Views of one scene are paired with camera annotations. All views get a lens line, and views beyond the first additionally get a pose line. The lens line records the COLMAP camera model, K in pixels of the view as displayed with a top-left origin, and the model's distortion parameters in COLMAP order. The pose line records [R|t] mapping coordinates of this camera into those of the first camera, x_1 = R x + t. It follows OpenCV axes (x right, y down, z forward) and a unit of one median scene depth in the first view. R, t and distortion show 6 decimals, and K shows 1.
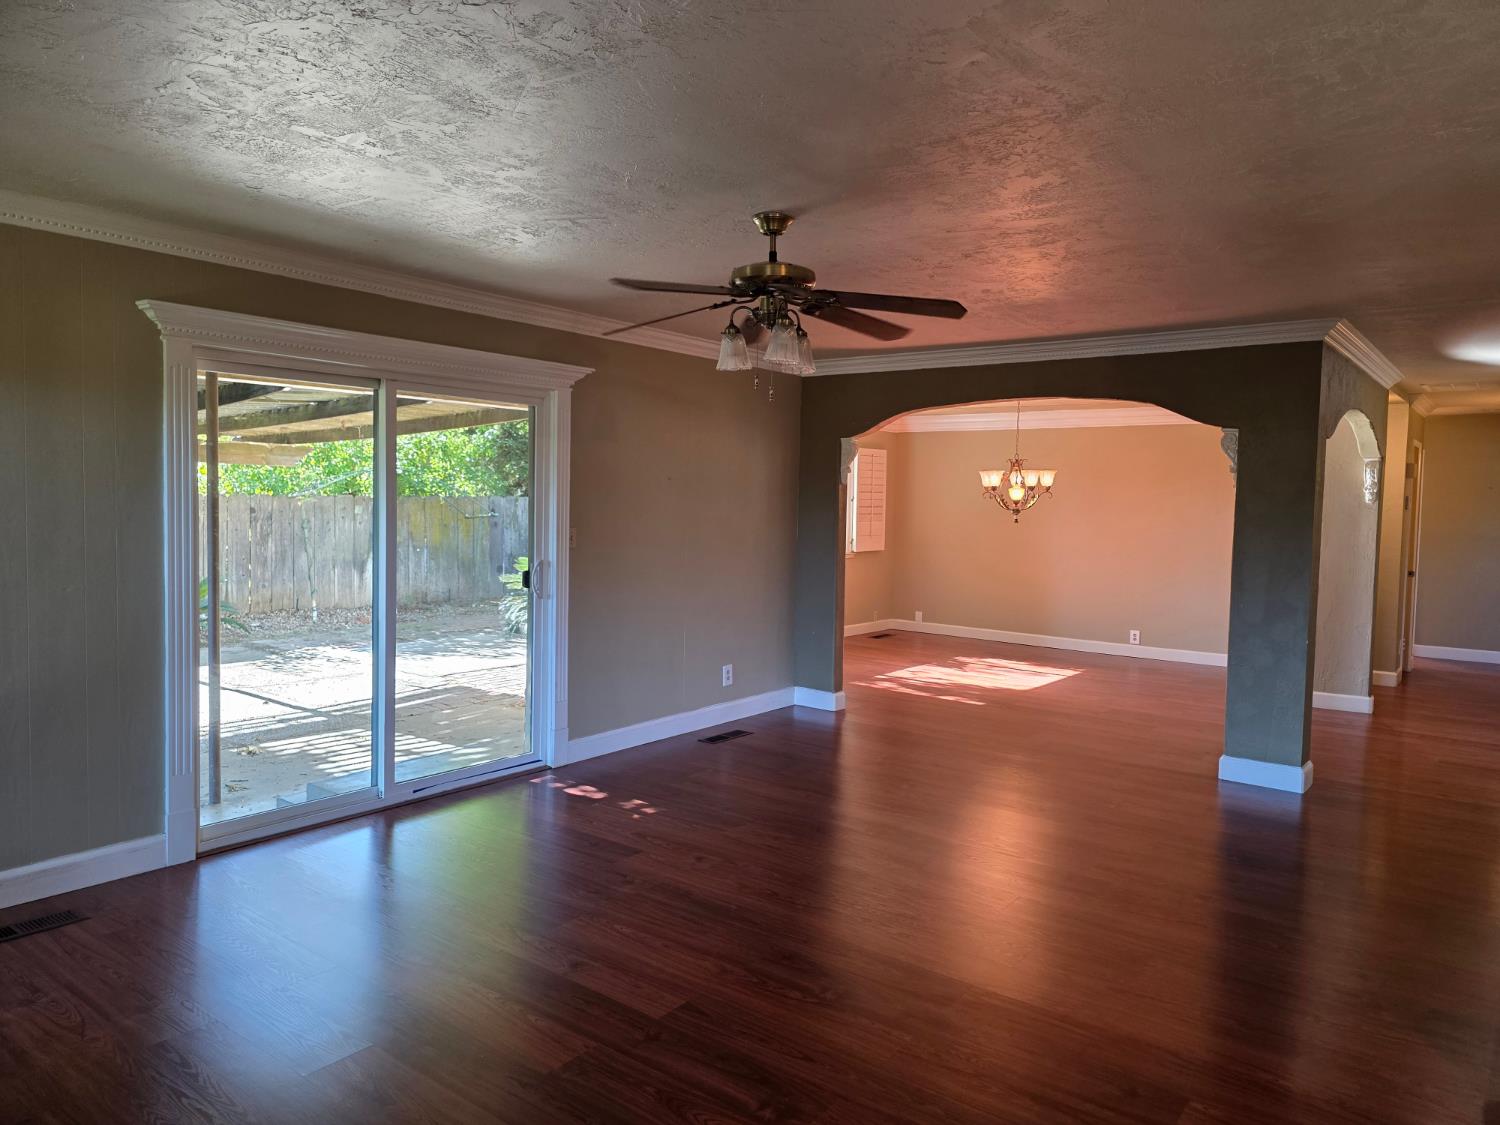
lens RADIAL K [[992.8, 0, 752.9], [0, 992.8, 543.9], [0, 0, 1]] dist [0.066850, -0.090269]
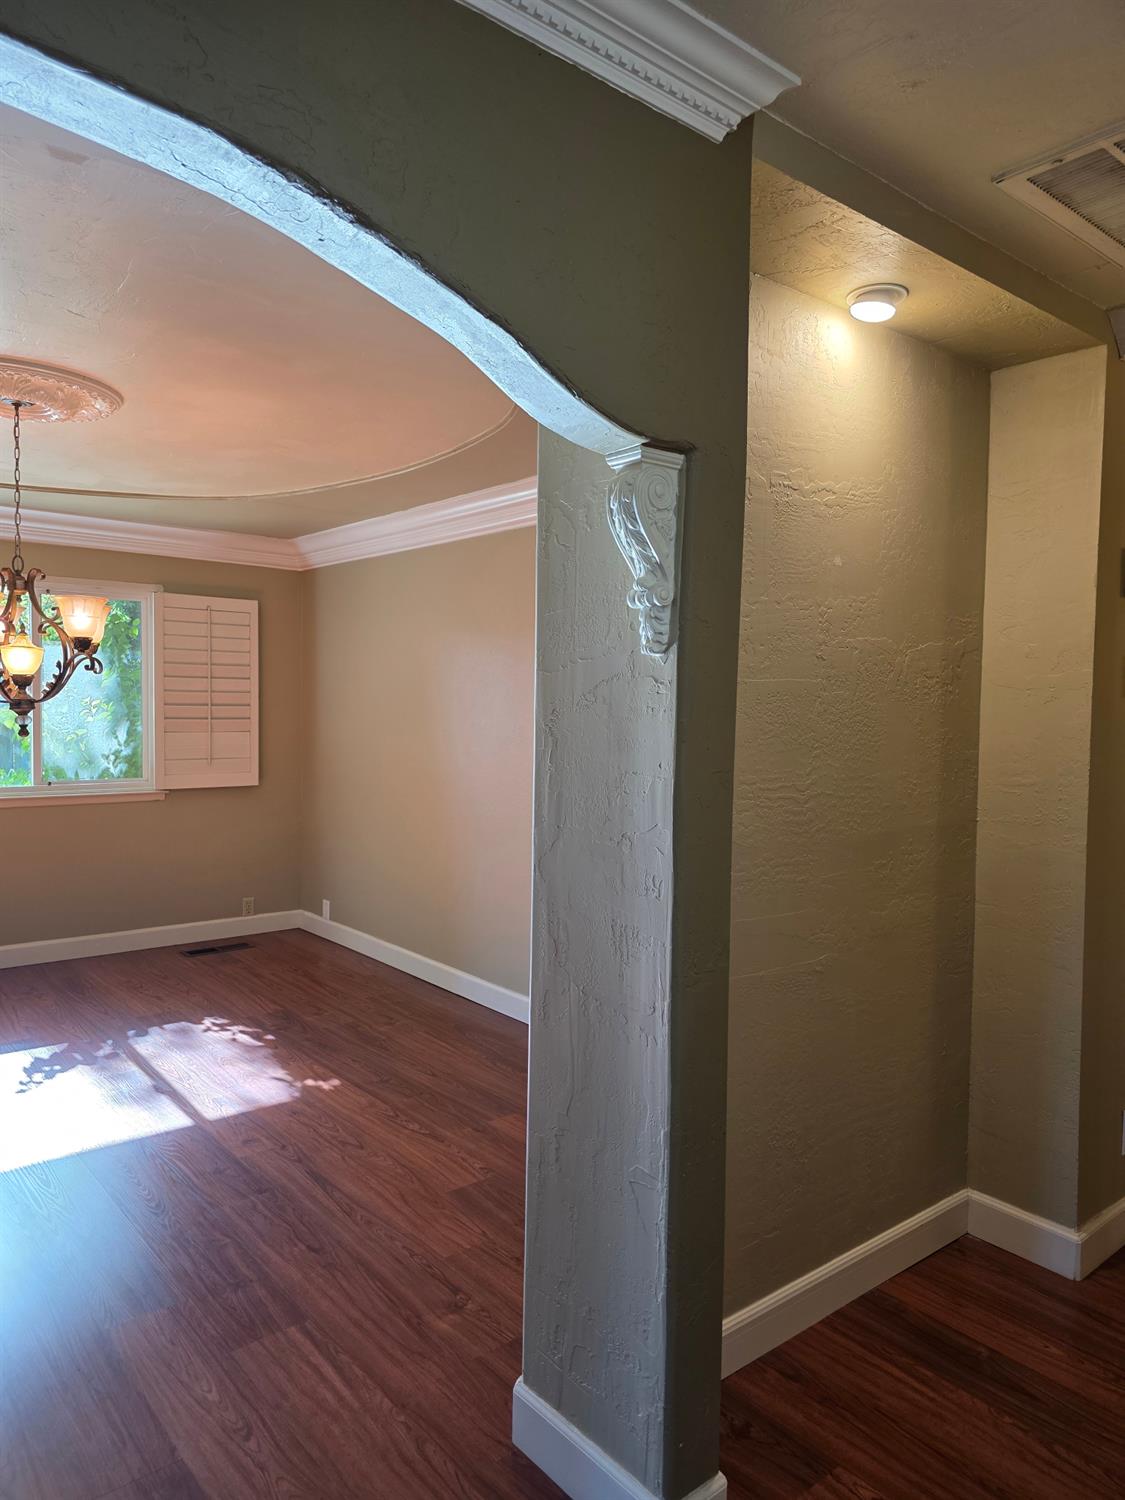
lens RADIAL K [[1006.4, 0, 557.3], [0, 1006.4, 742.6], [0, 0, 1]] dist [0.035121, -0.001983]
pose [[0.973195, 0.009571, -0.229781, 0.605354], [-0.013126, 0.999817, -0.013945, -0.016927], [0.229606, 0.016587, 0.973142, 0.726315]]
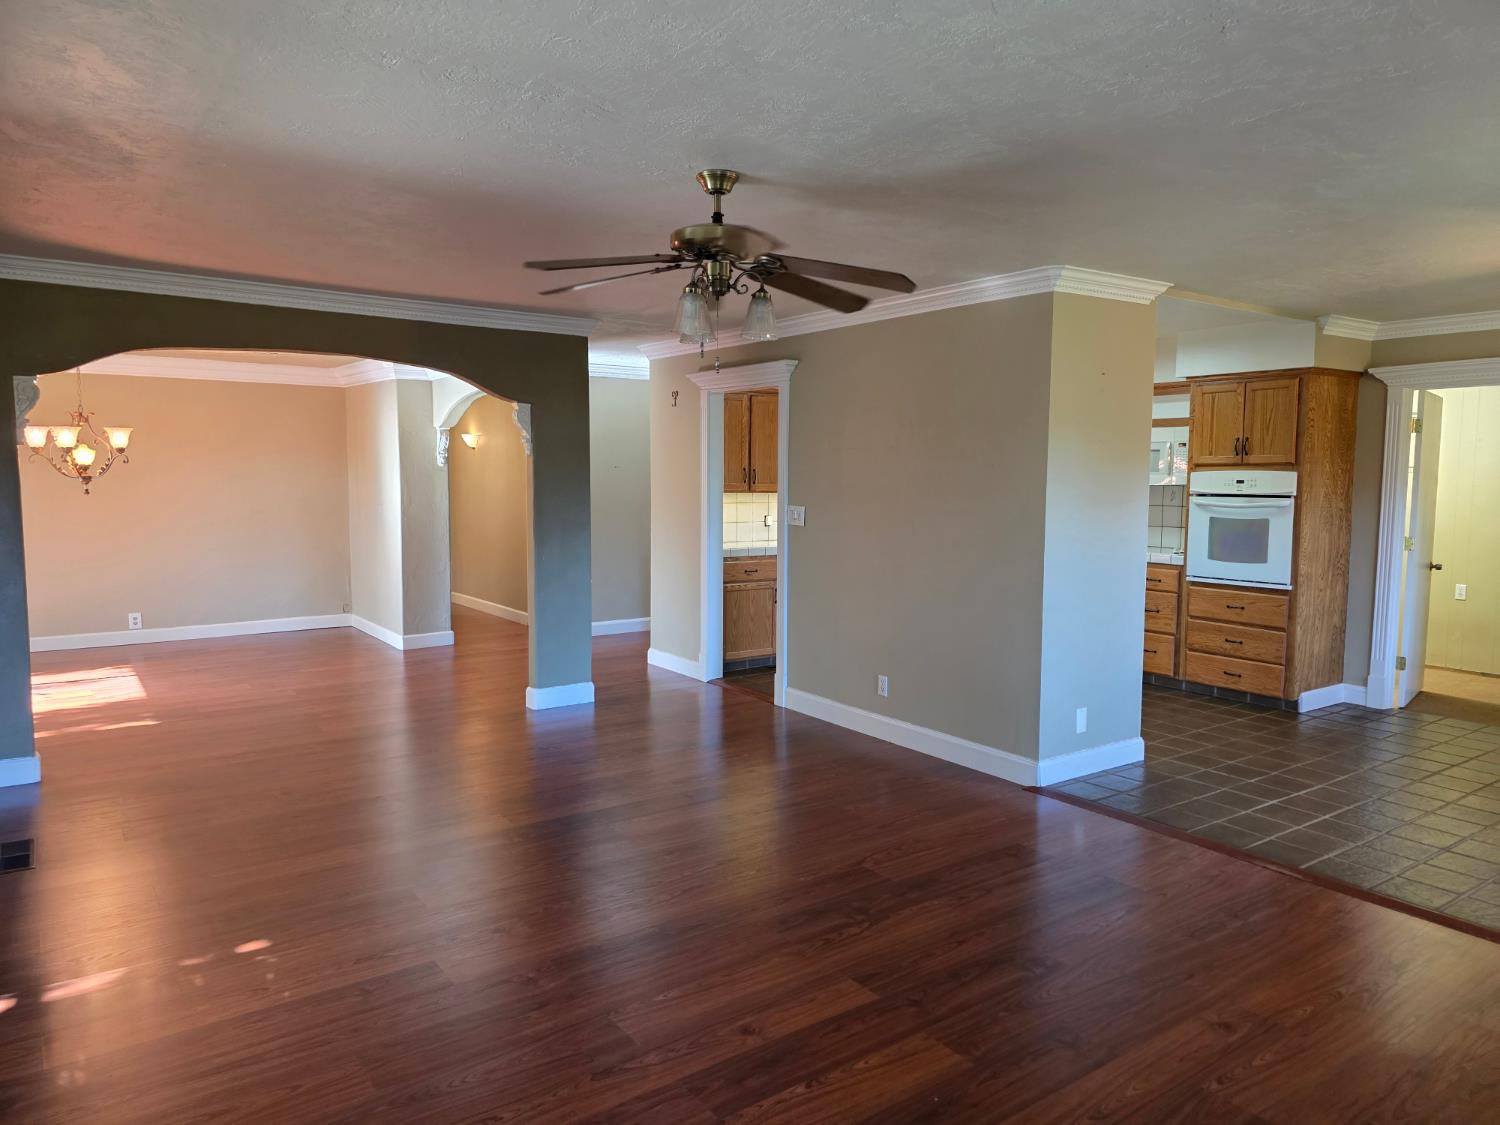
lens RADIAL K [[999.1, 0, 756.8], [0, 999.1, 558.6], [0, 0, 1]] dist [0.062973, -0.064056]
pose [[0.298103, -0.099359, 0.949348, -0.370655], [0.042447, 0.994964, 0.090804, -0.022531], [-0.953589, 0.013228, 0.300819, 0.283779]]
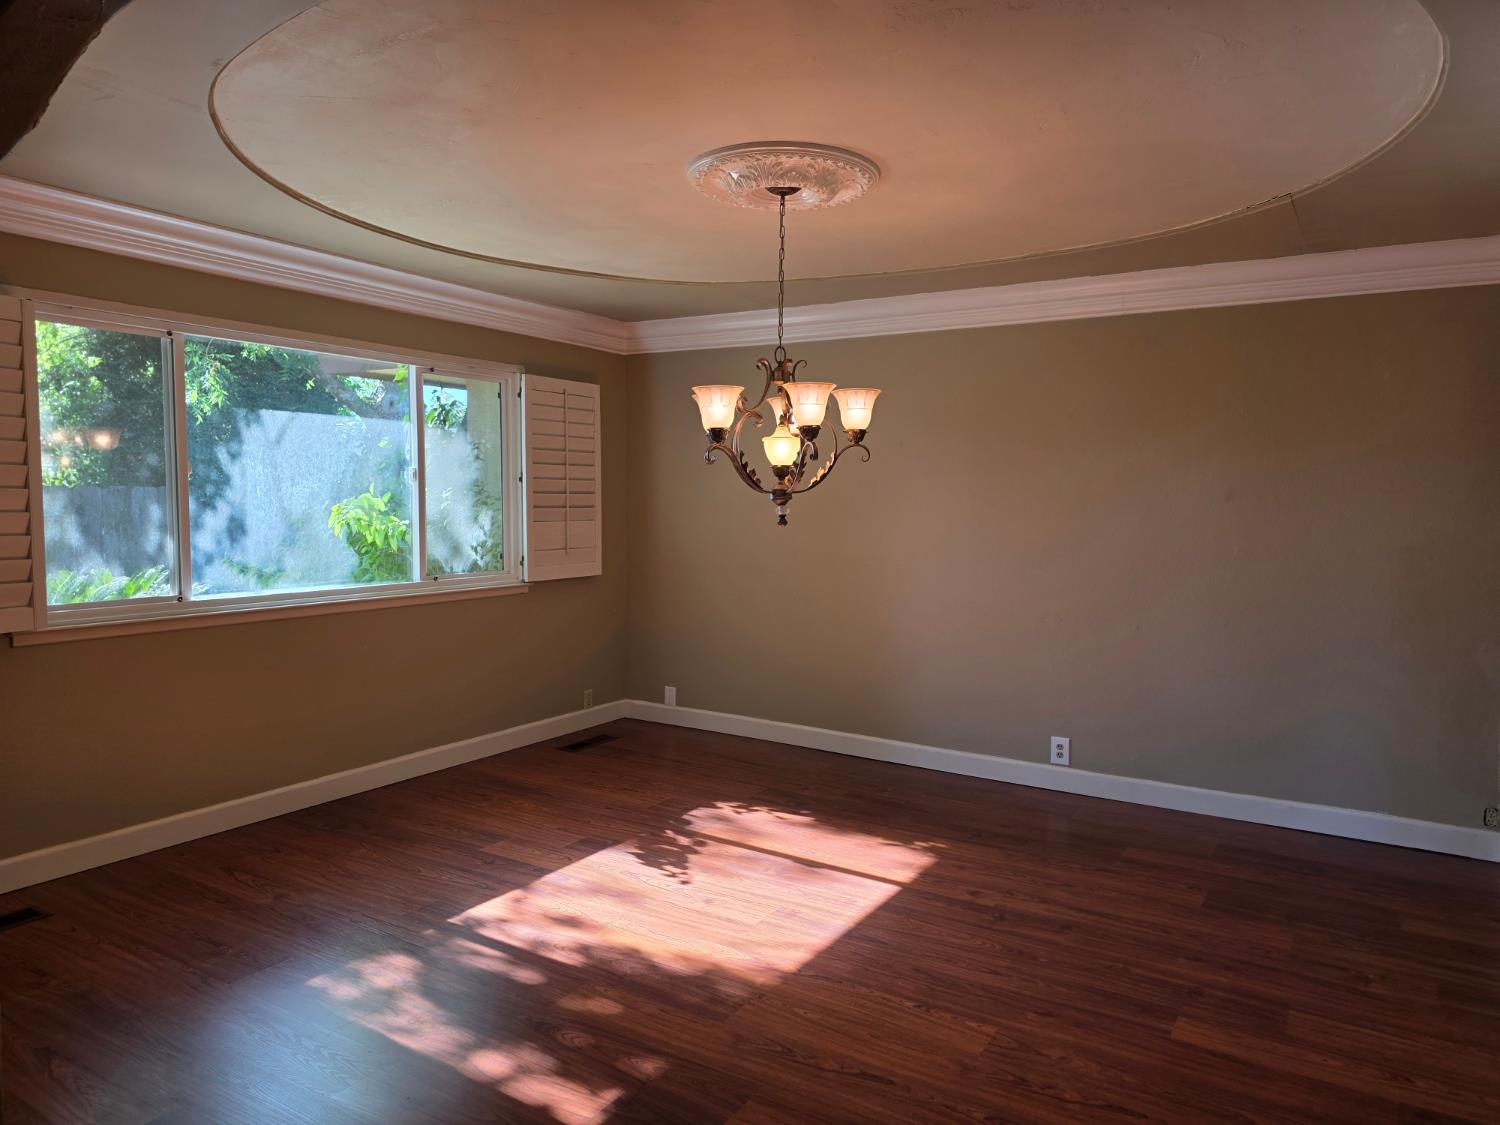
lens RADIAL K [[999.1, 0, 756.8], [0, 999.1, 558.6], [0, 0, 1]] dist [0.062973, -0.064056]
pose [[0.994970, -0.010299, 0.099644, 0.234654], [0.008597, 0.999810, 0.017495, -0.016124], [-0.099805, -0.016550, 0.994869, 0.667011]]
